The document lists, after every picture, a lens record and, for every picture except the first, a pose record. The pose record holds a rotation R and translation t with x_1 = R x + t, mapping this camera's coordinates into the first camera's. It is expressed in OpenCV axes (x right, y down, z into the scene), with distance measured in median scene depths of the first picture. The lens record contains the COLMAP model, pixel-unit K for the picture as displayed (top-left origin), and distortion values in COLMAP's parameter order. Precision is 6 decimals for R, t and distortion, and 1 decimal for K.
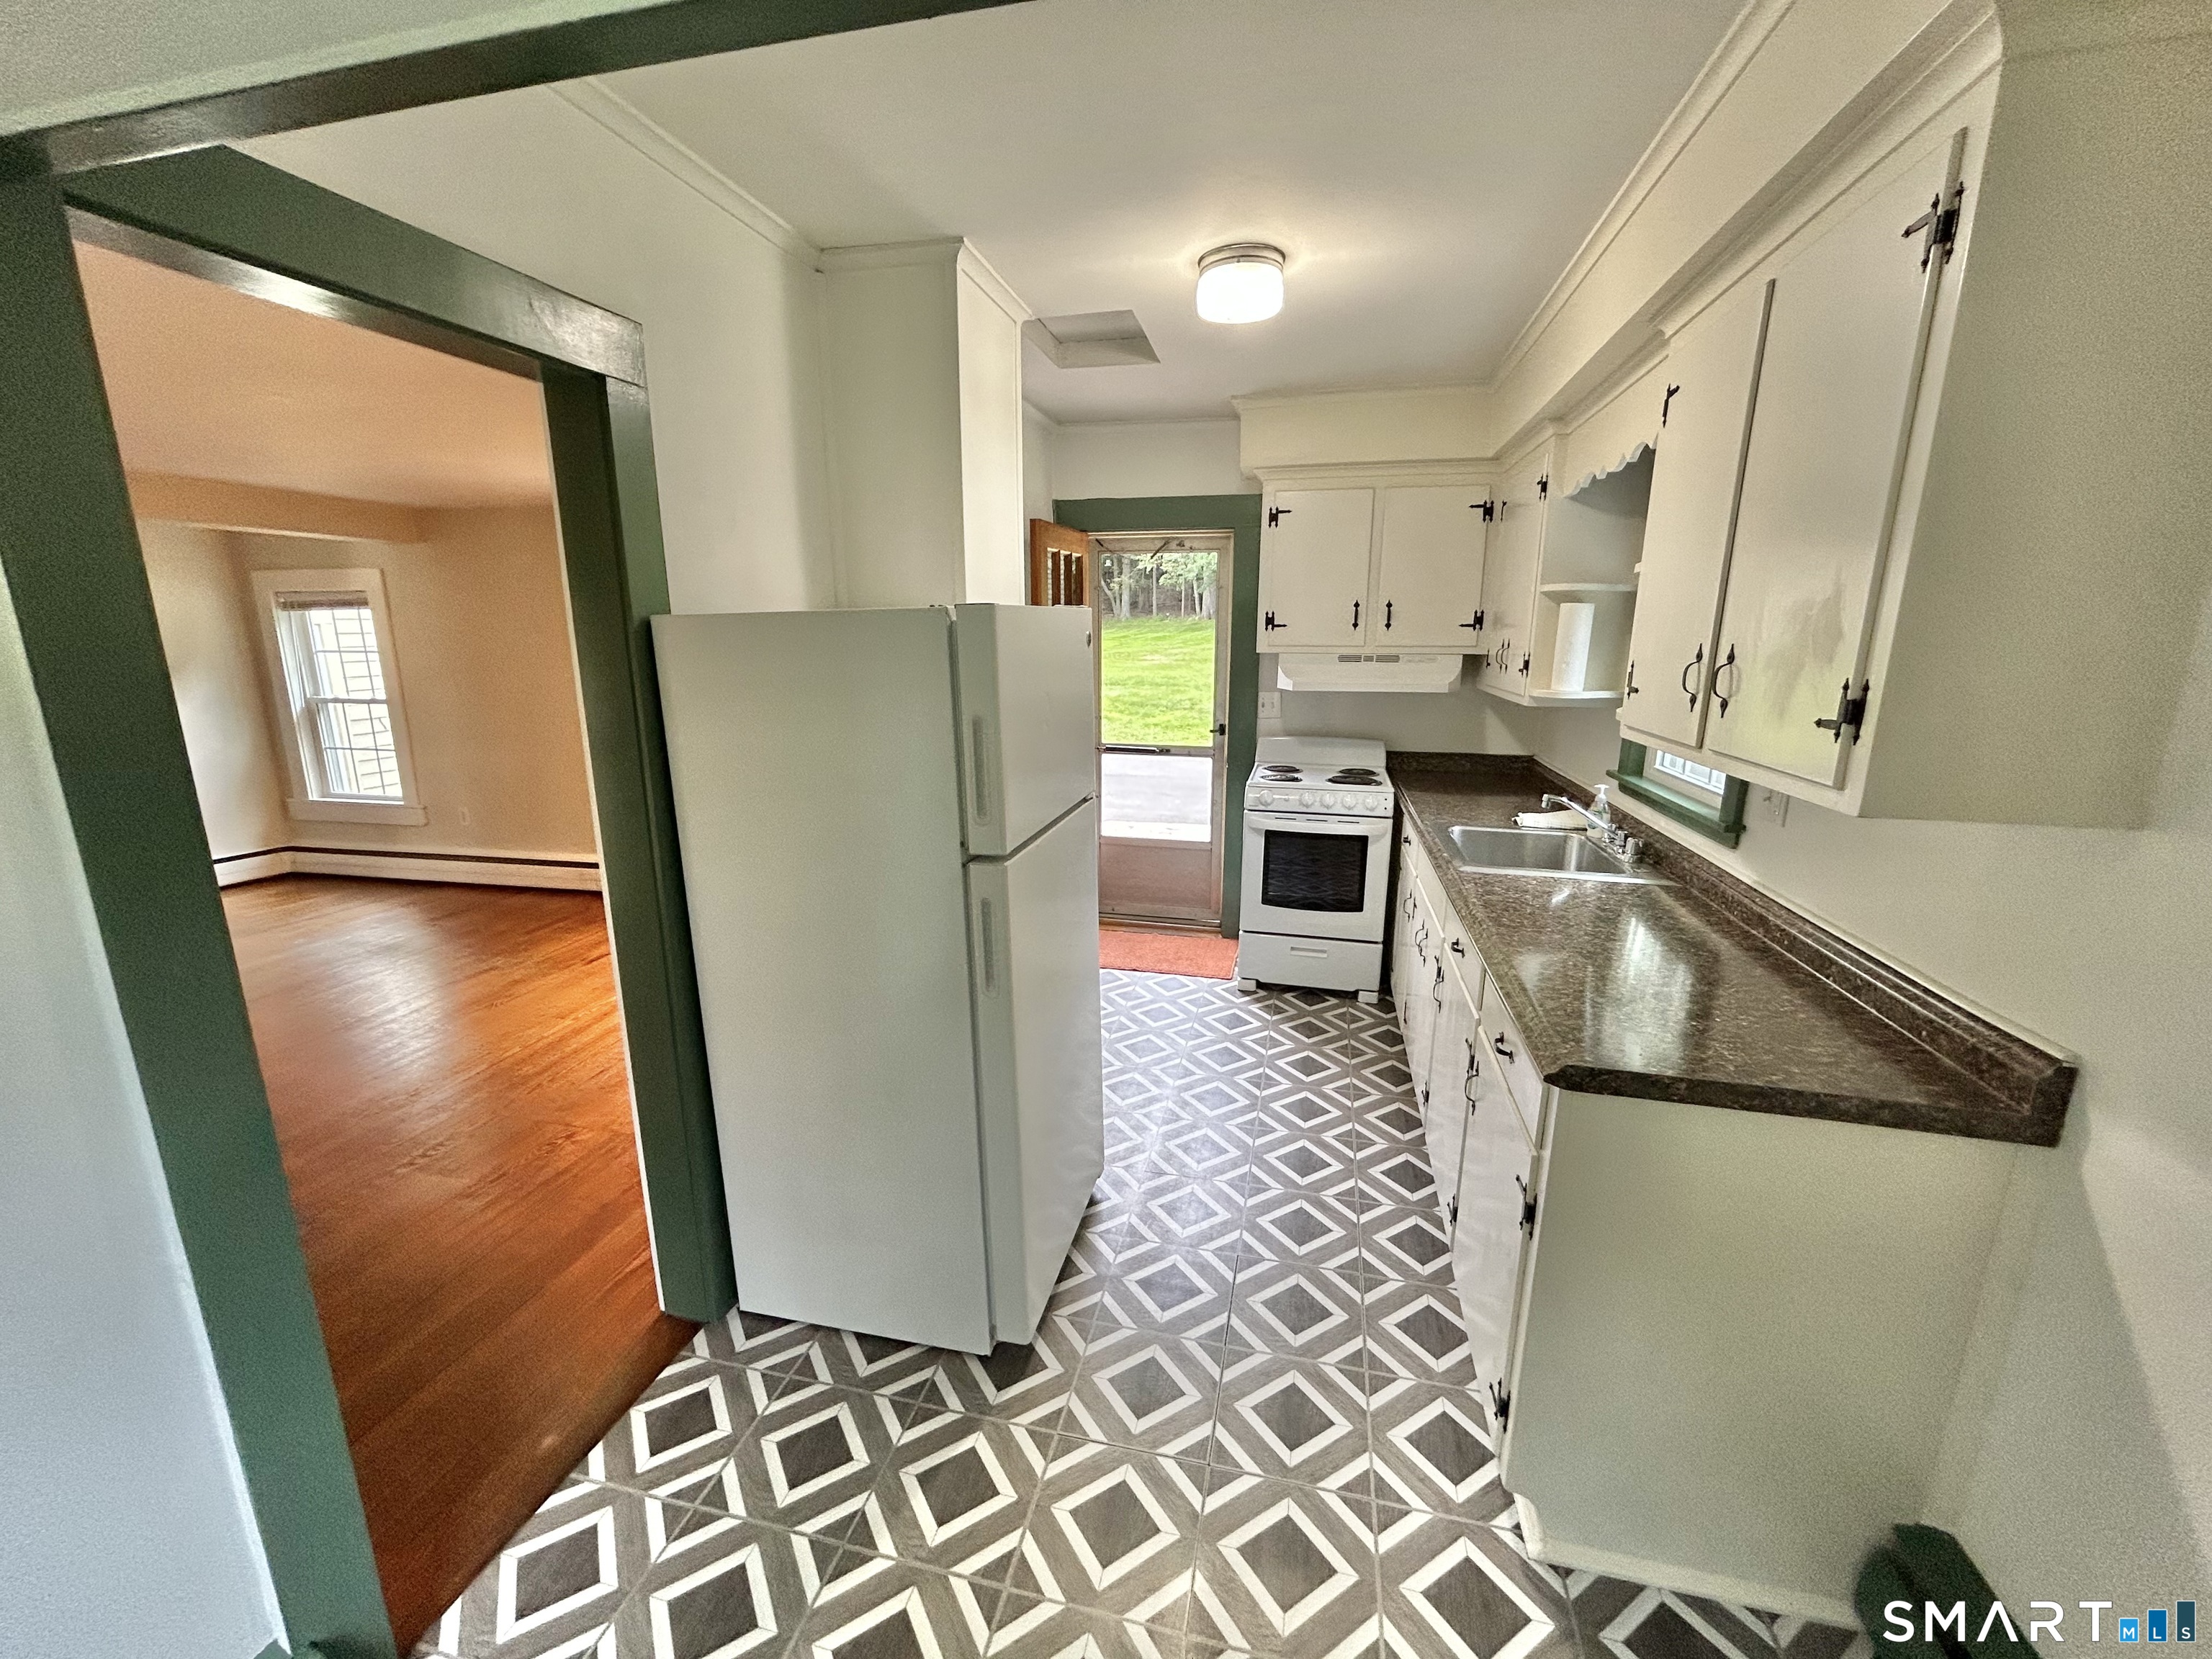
lens RADIAL K [[894.2, 0, 1103.1], [0, 894.2, 825.1], [0, 0, 1]] dist [0.000070, 0.000520]
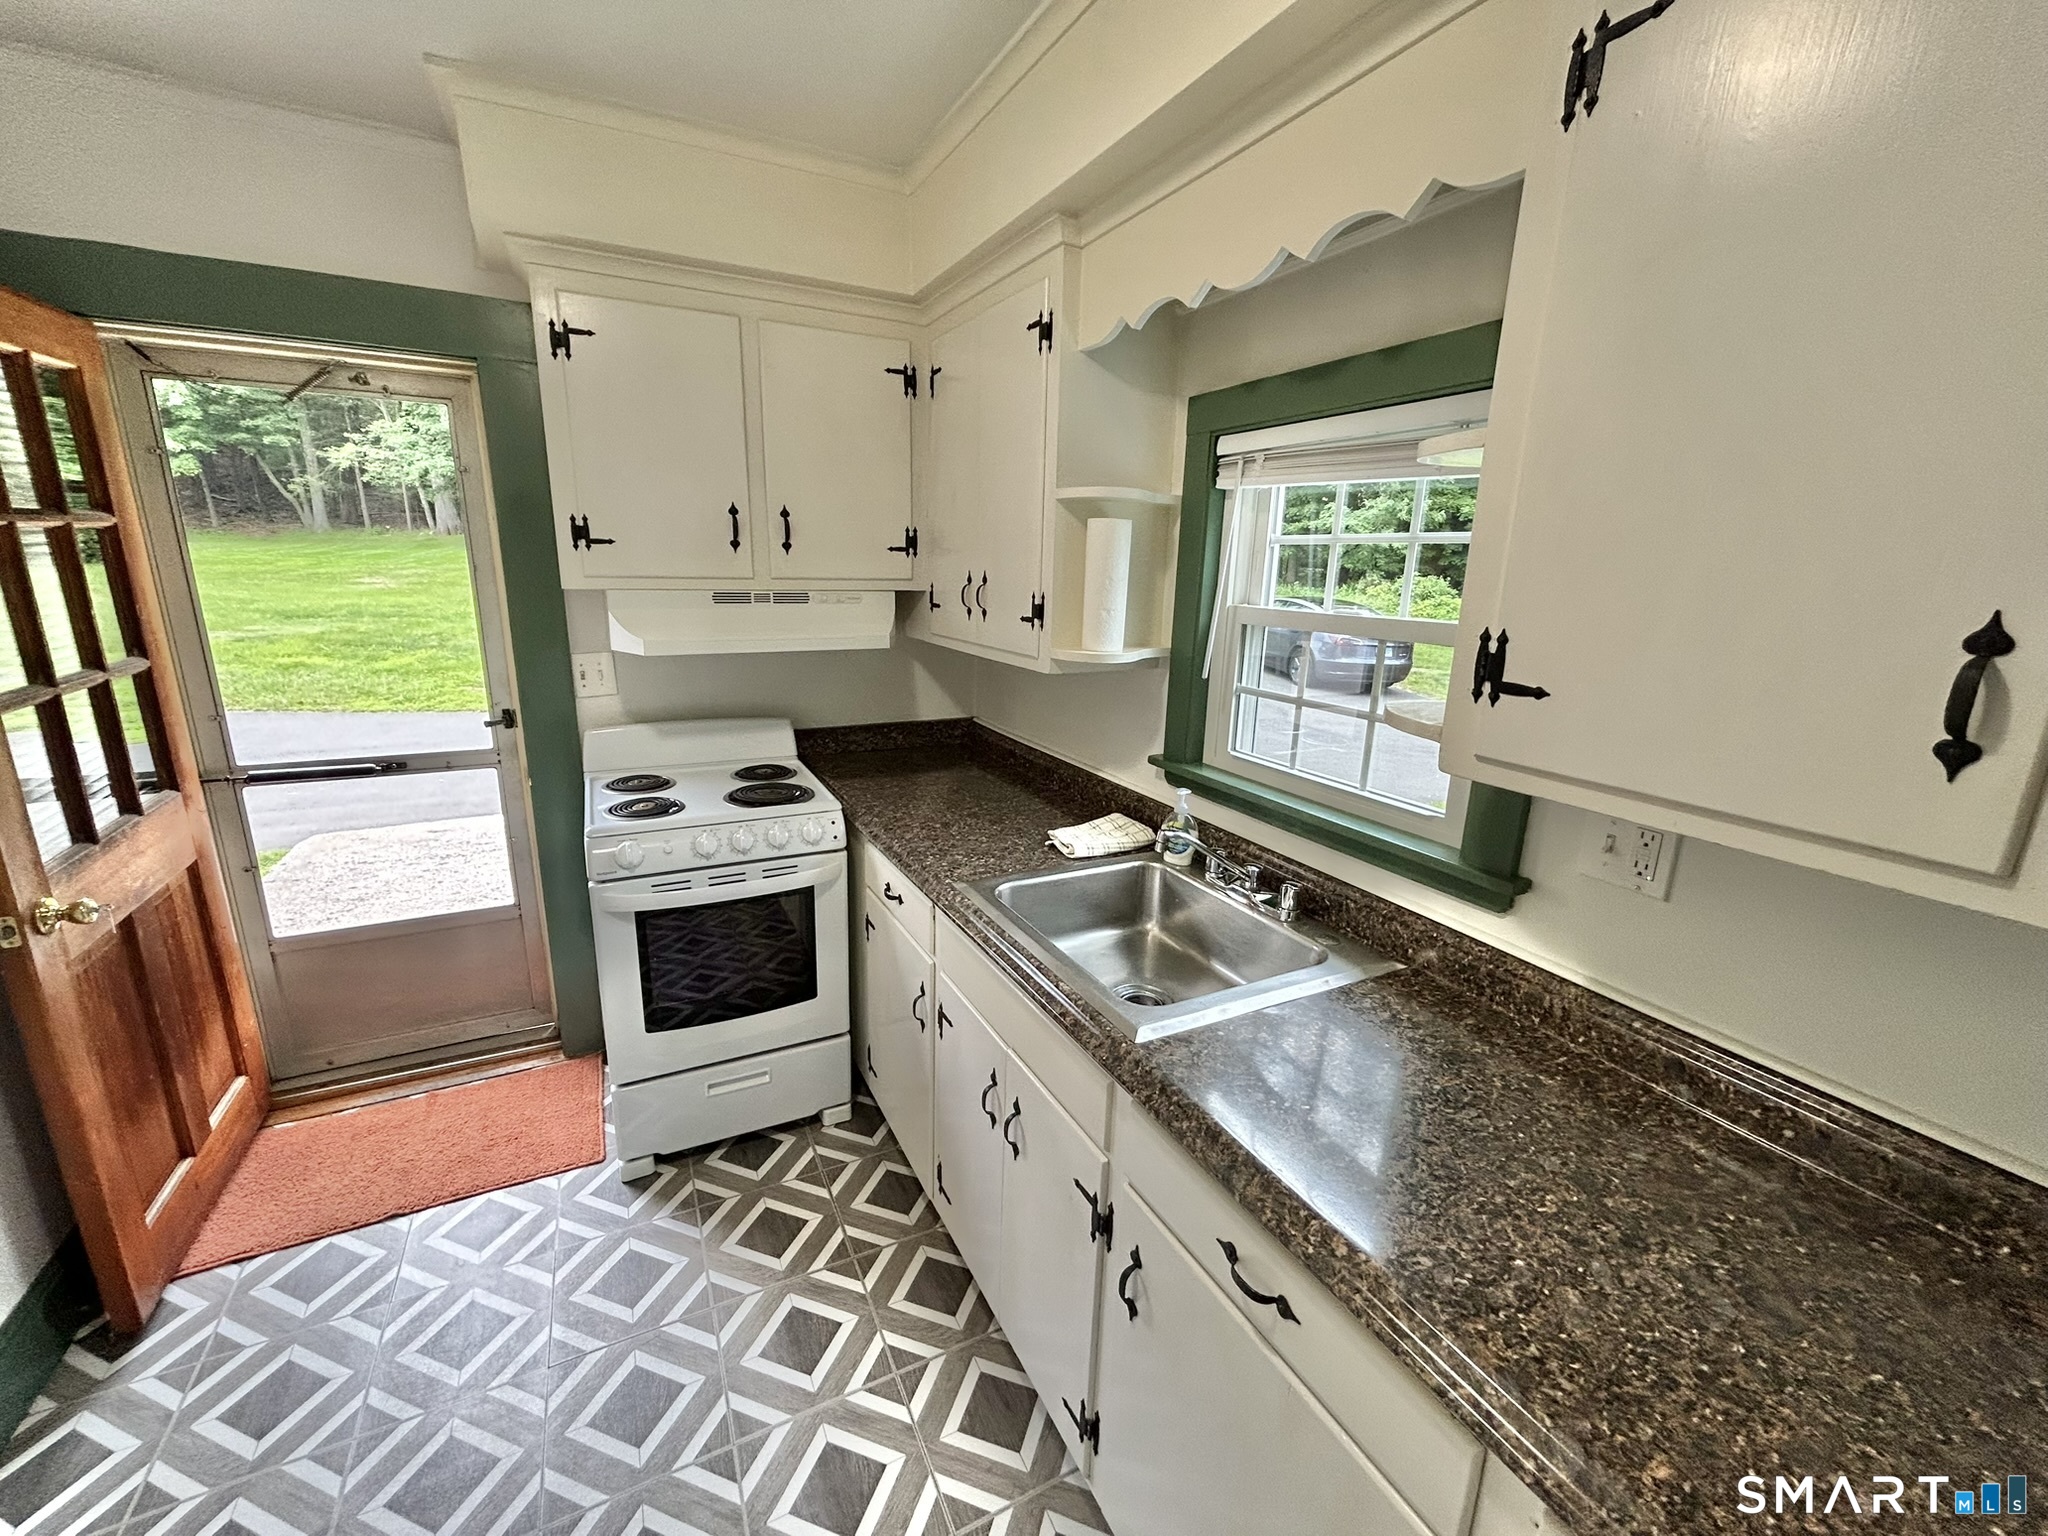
lens RADIAL K [[827.9, 0, 1021.3], [0, 827.9, 763.9], [0, 0, 1]] dist [0.000070, 0.000520]
pose [[0.762237, -0.140801, 0.631799, 0.049208], [0.118747, 0.989908, 0.077345, -0.092606], [-0.636313, 0.016069, 0.771263, 0.429096]]
